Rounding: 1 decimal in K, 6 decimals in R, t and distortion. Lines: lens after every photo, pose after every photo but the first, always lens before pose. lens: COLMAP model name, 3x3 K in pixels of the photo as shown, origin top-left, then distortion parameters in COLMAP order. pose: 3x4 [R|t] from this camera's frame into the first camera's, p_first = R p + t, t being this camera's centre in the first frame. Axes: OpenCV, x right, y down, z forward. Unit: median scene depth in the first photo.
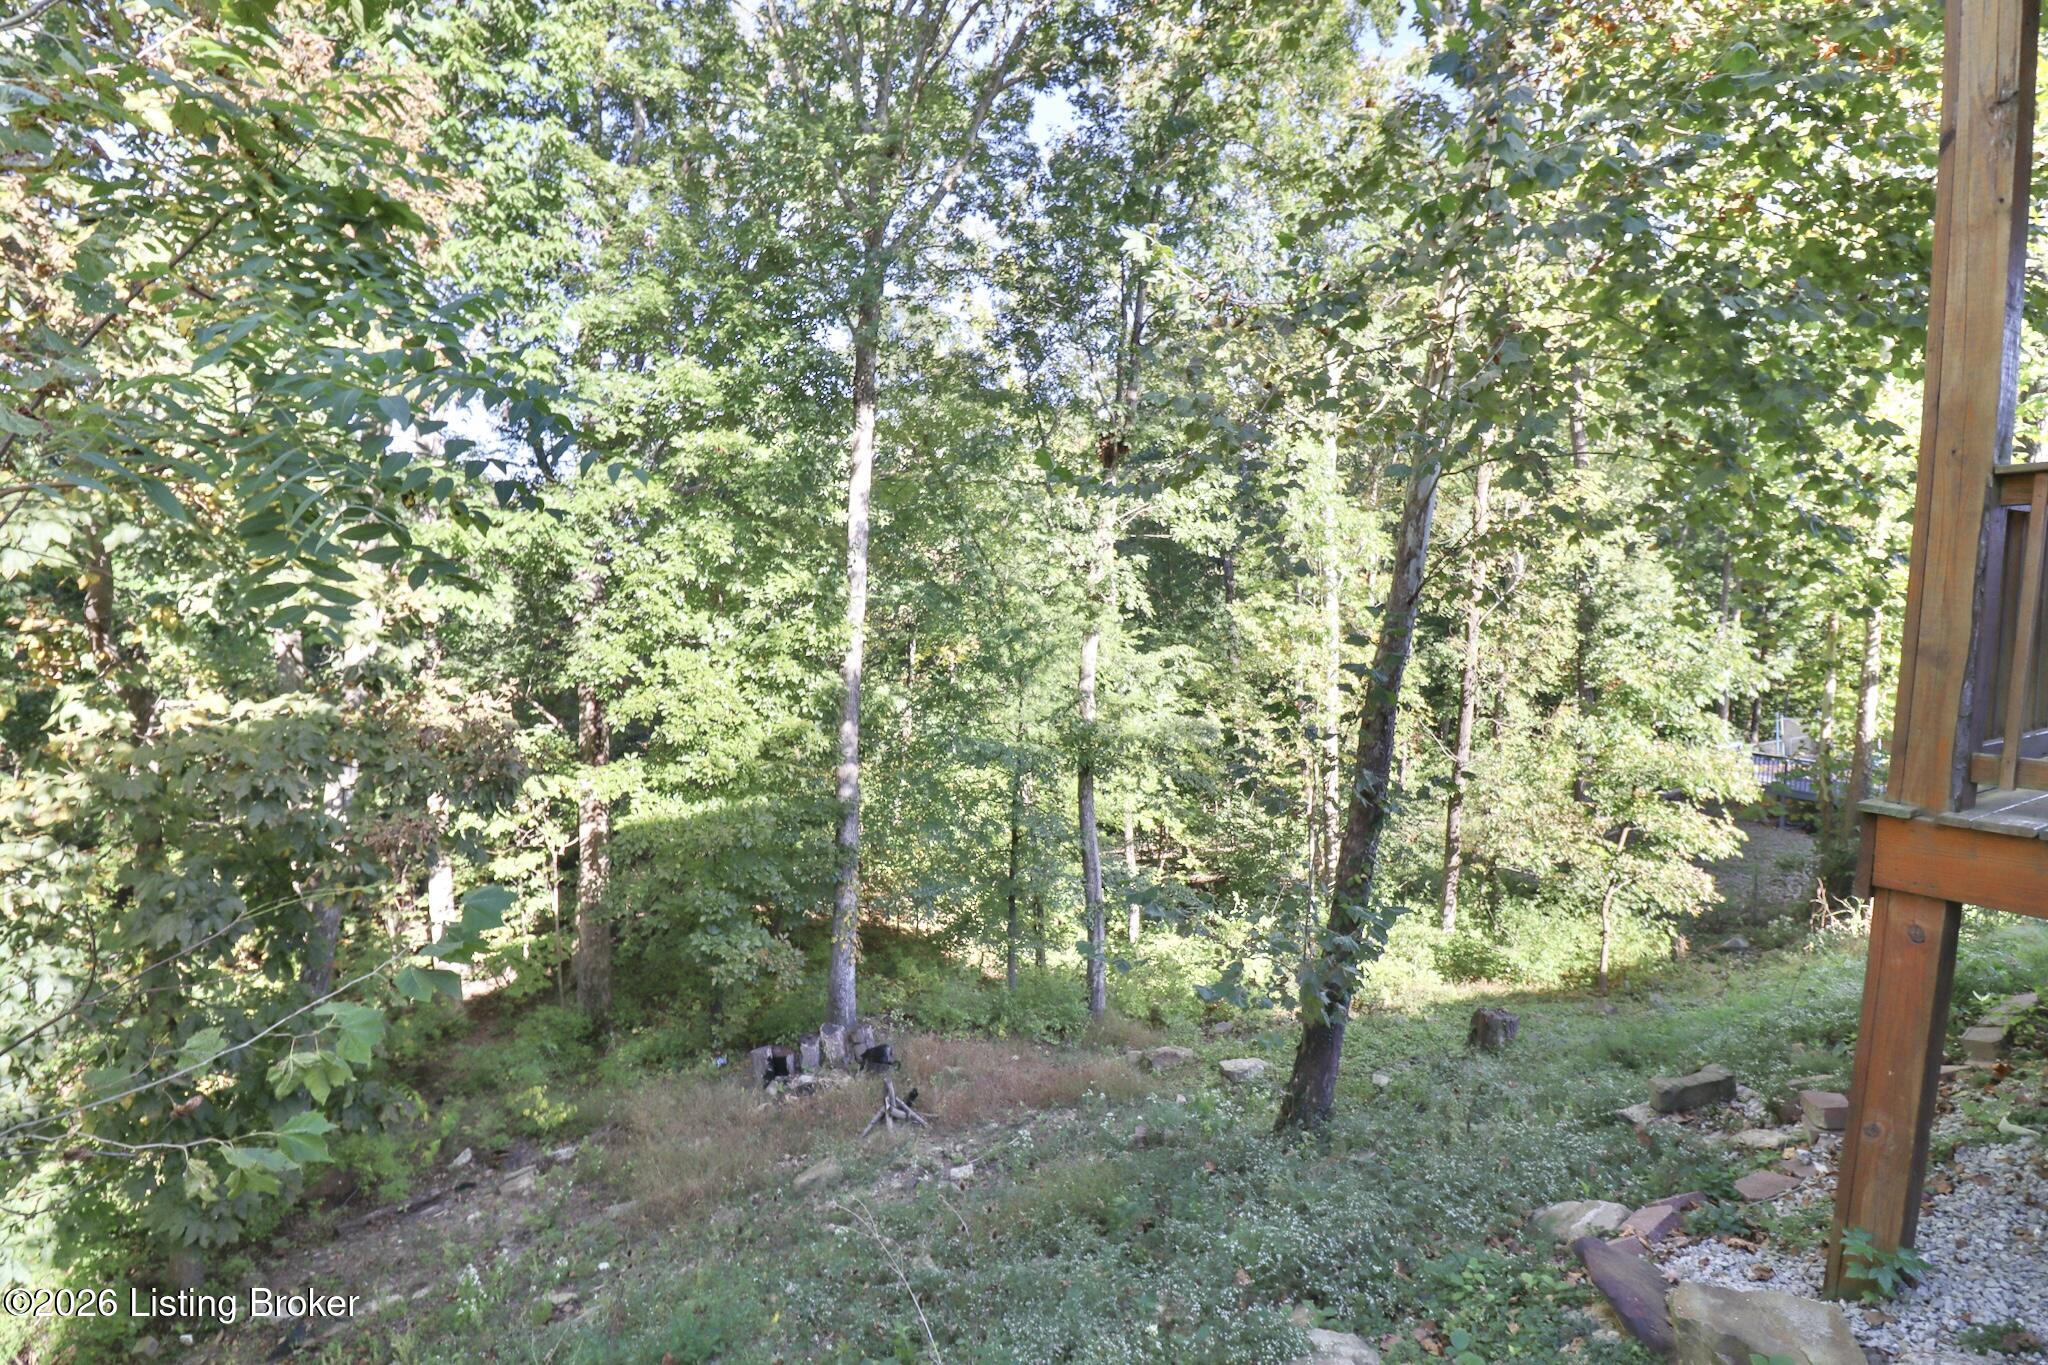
lens RADIAL K [[952.1, 0, 1027.5], [0, 952.1, 684.4], [0, 0, 1]] dist [-0.008200, -0.008350]
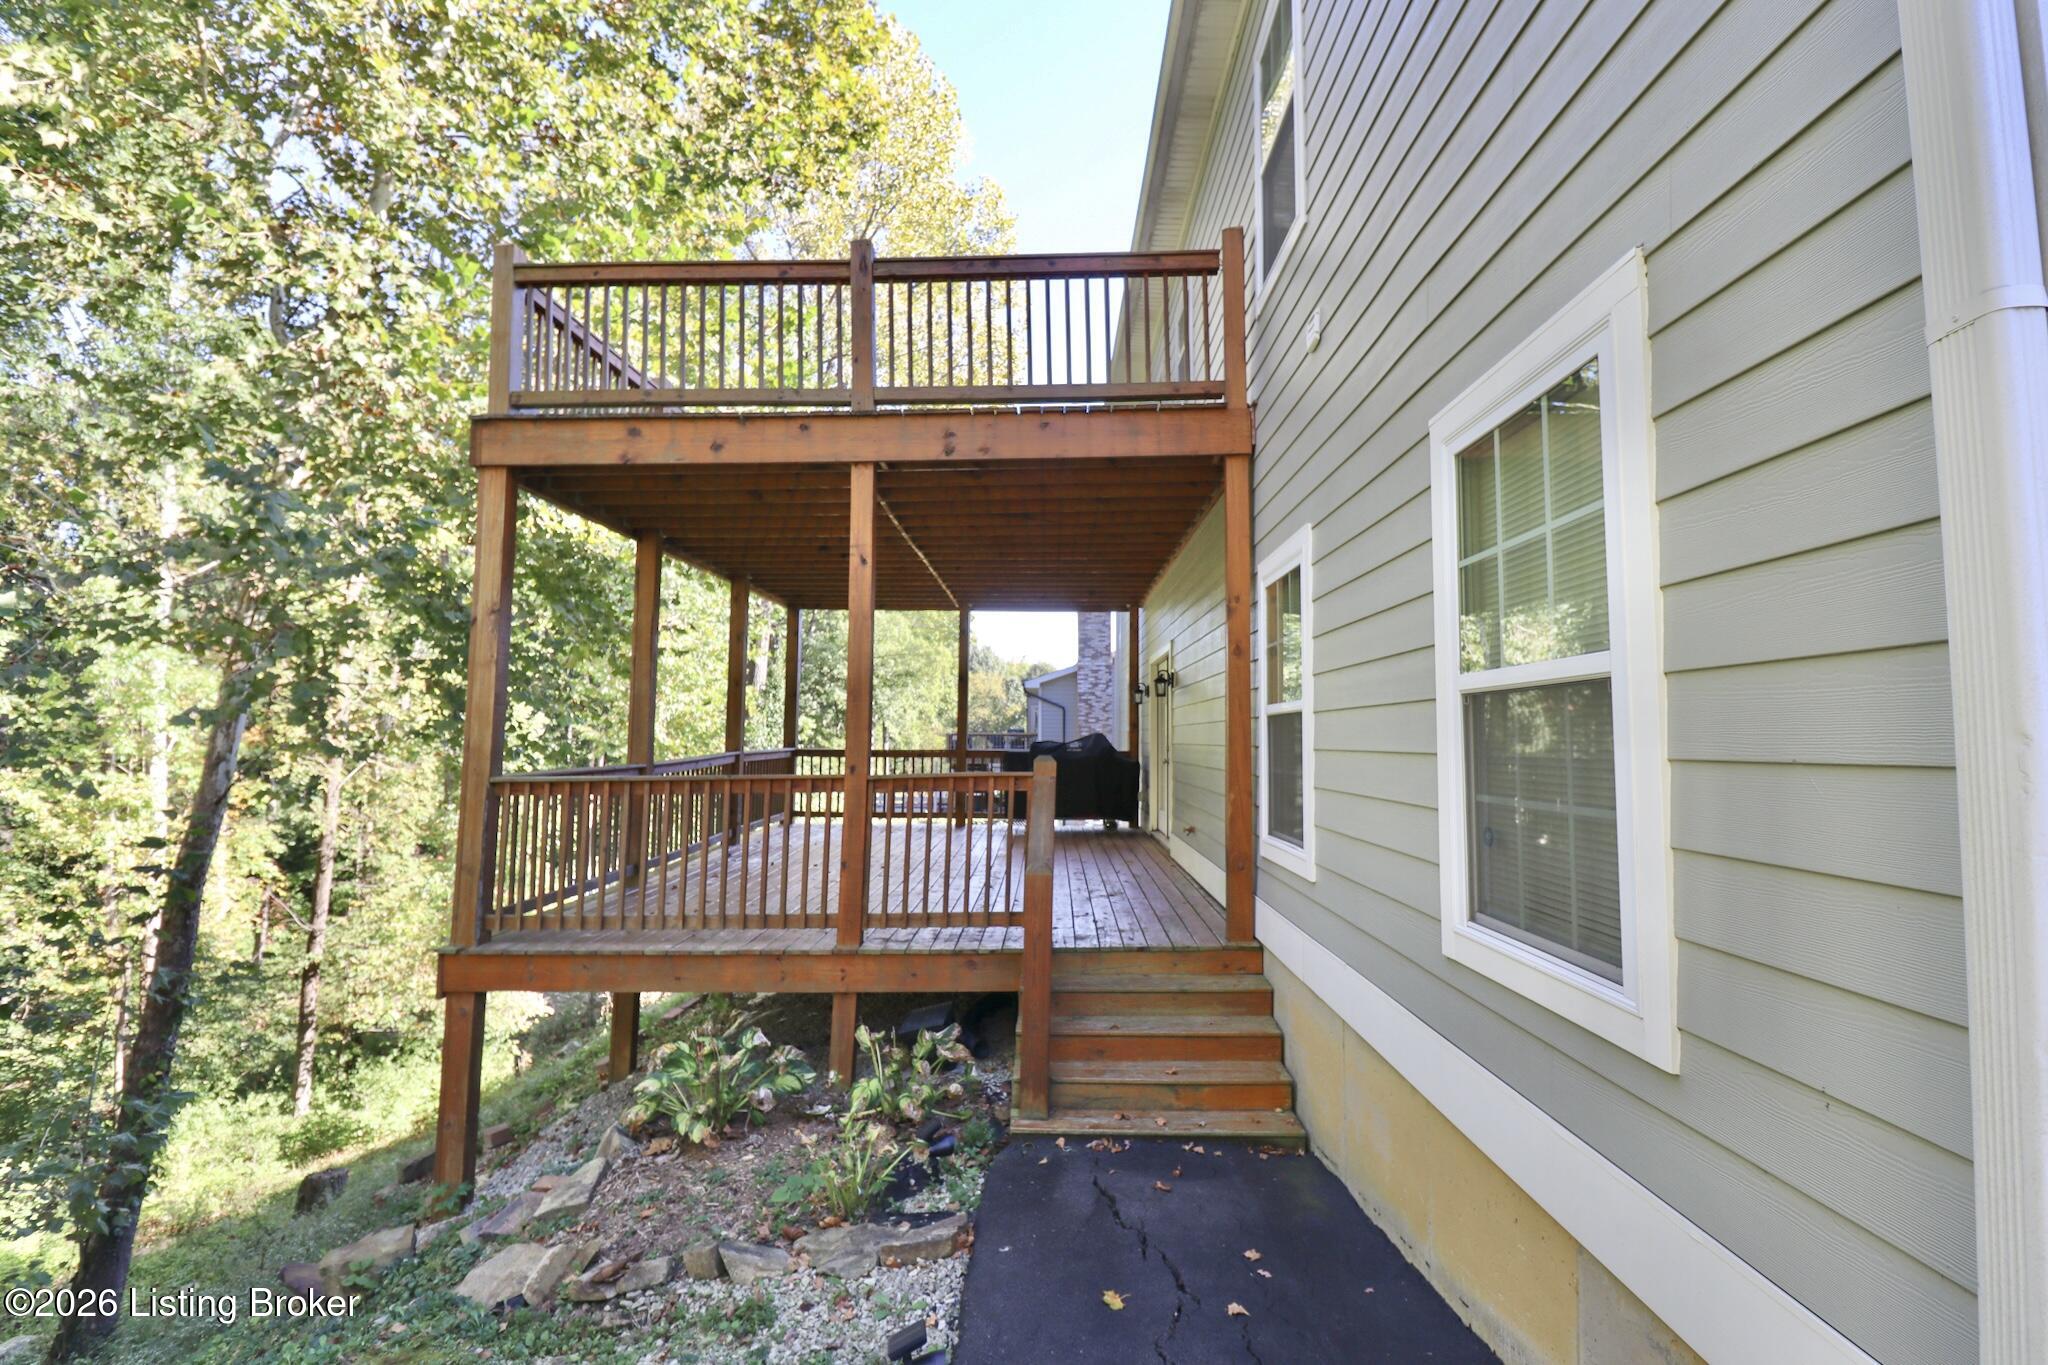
lens RADIAL K [[952.1, 0, 1035.1], [0, 952.1, 653.3], [0, 0, 1]] dist [-0.008200, -0.008350]
pose [[0.502565, 0.073430, 0.861415, -0.030345], [0.076546, 0.988694, -0.128938, -0.018691], [-0.861144, 0.130738, 0.491262, -0.154005]]
